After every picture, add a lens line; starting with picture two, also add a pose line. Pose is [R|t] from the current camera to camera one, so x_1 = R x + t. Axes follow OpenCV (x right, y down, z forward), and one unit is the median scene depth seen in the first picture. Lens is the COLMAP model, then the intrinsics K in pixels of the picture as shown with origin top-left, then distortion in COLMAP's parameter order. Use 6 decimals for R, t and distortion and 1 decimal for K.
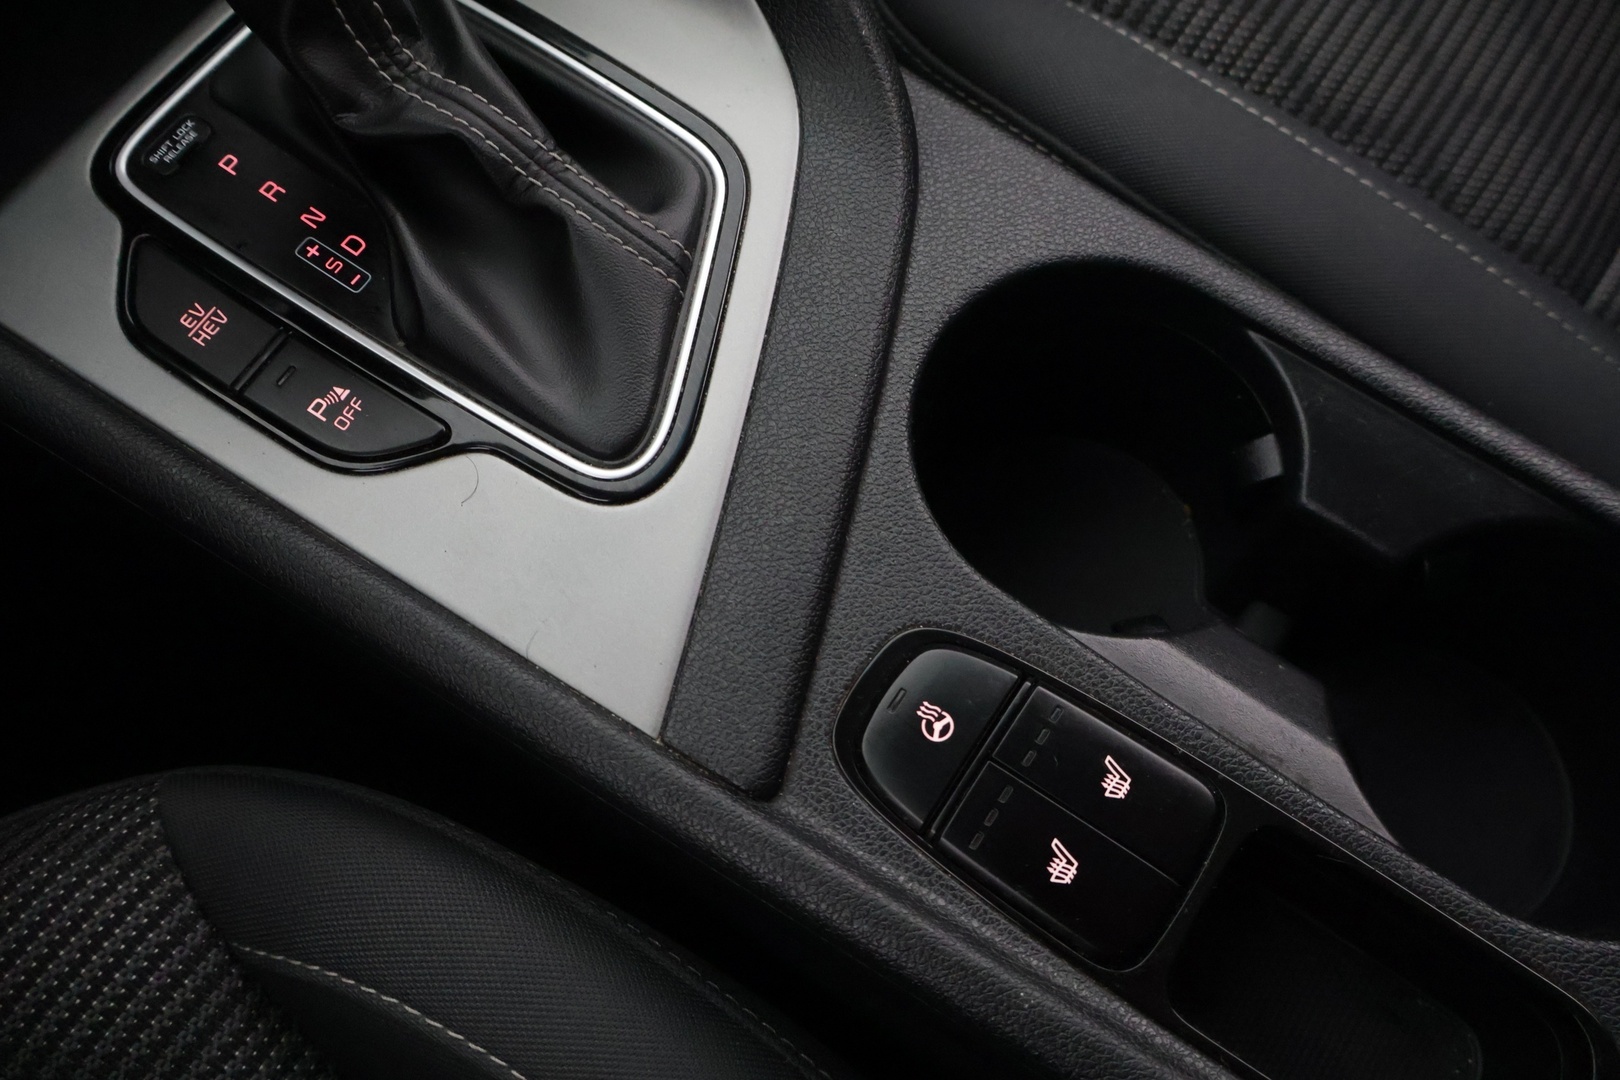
lens RADIAL K [[1346.4, 0, 811.2], [0, 1346.4, 551.8], [0, 0, 1]] dist [0.008489, -0.013821]
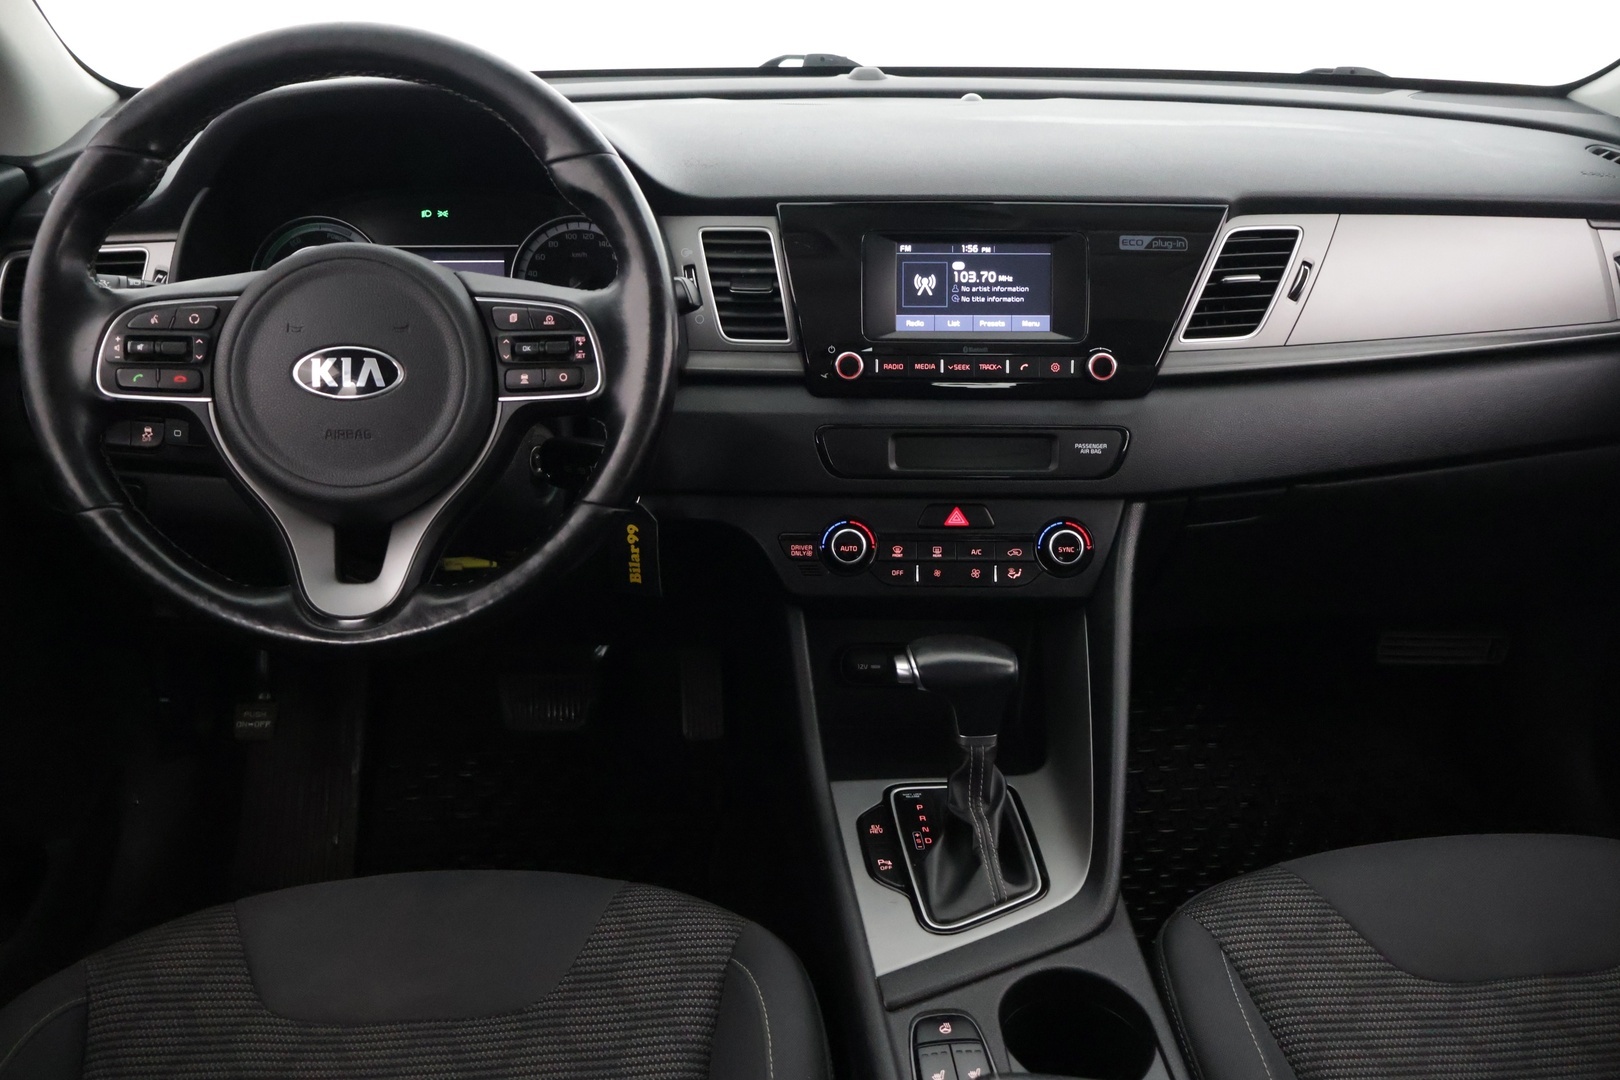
lens RADIAL K [[1346.4, 0, 810.3], [0, 1346.4, 550.2], [0, 0, 1]] dist [0.008489, -0.013821]
pose [[0.635036, 0.355285, -0.685931, 1.386650], [-0.740545, 0.532677, -0.409693, 0.891841], [0.219822, 0.768133, 0.601374, -1.428104]]
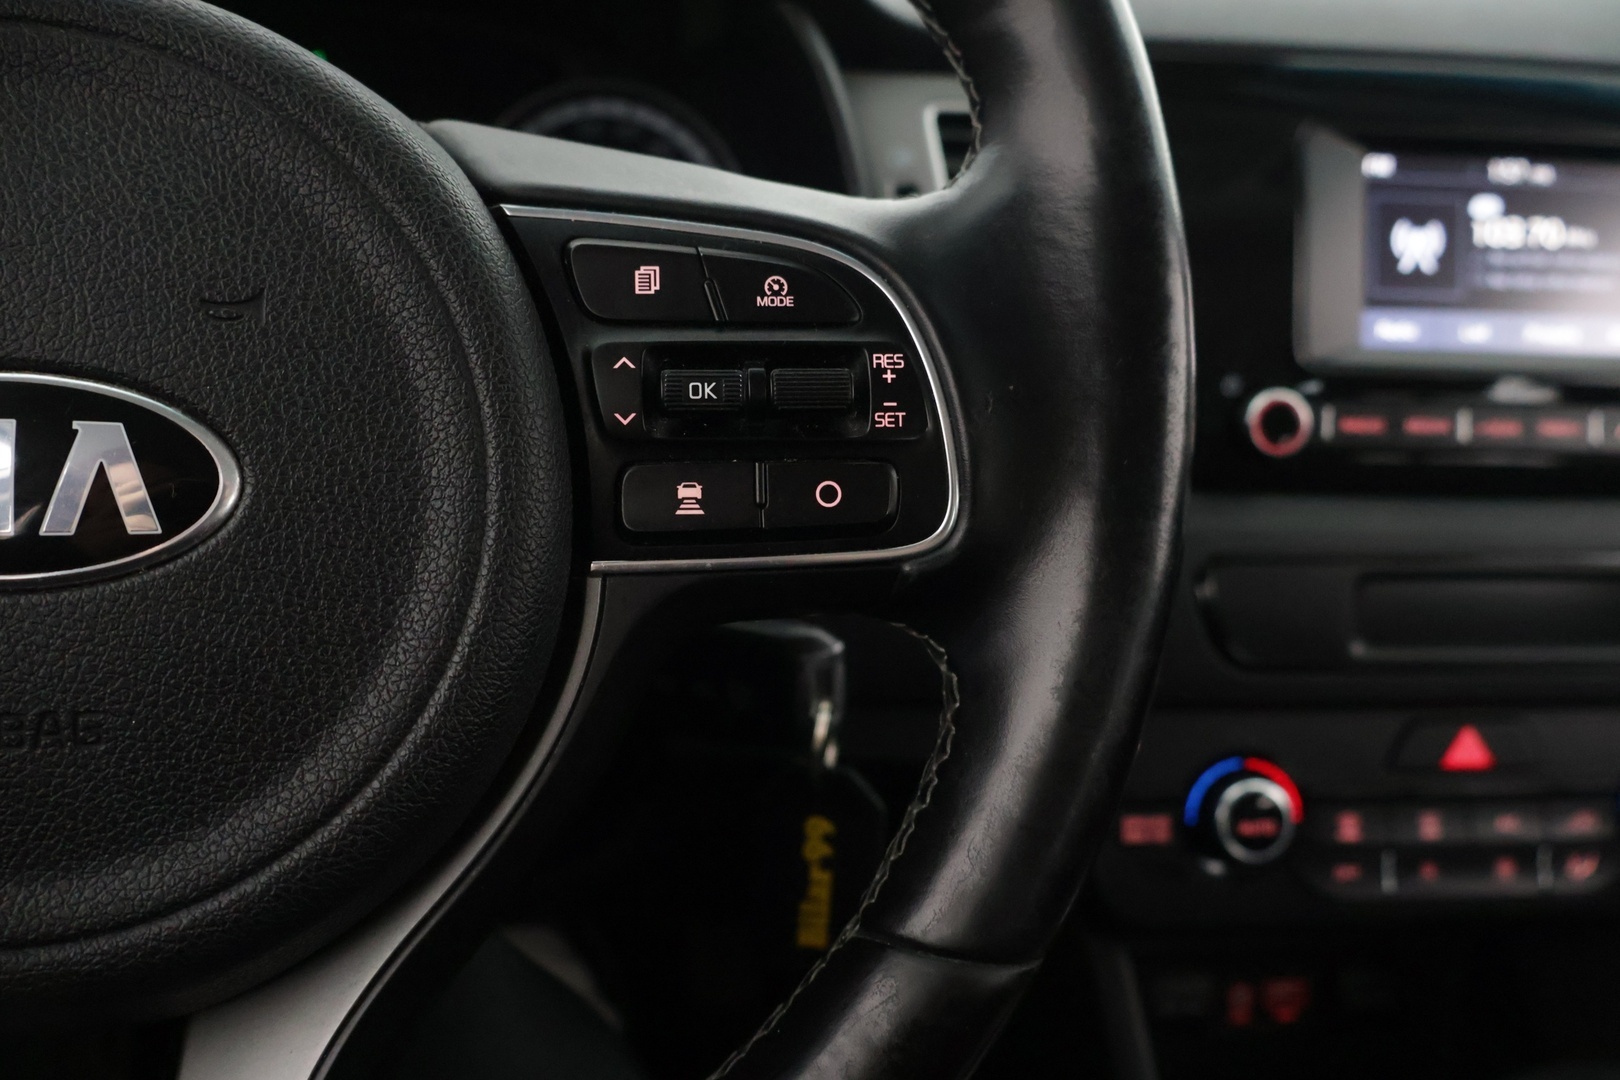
lens RADIAL K [[1346.4, 0, 810.0], [0, 1346.4, 530.1], [0, 0, 1]] dist [0.008489, -0.013821]
pose [[0.718710, 0.347460, -0.602268, -0.437430], [-0.681785, 0.522178, -0.512346, 0.378651], [0.136471, 0.778846, 0.612188, -0.635271]]
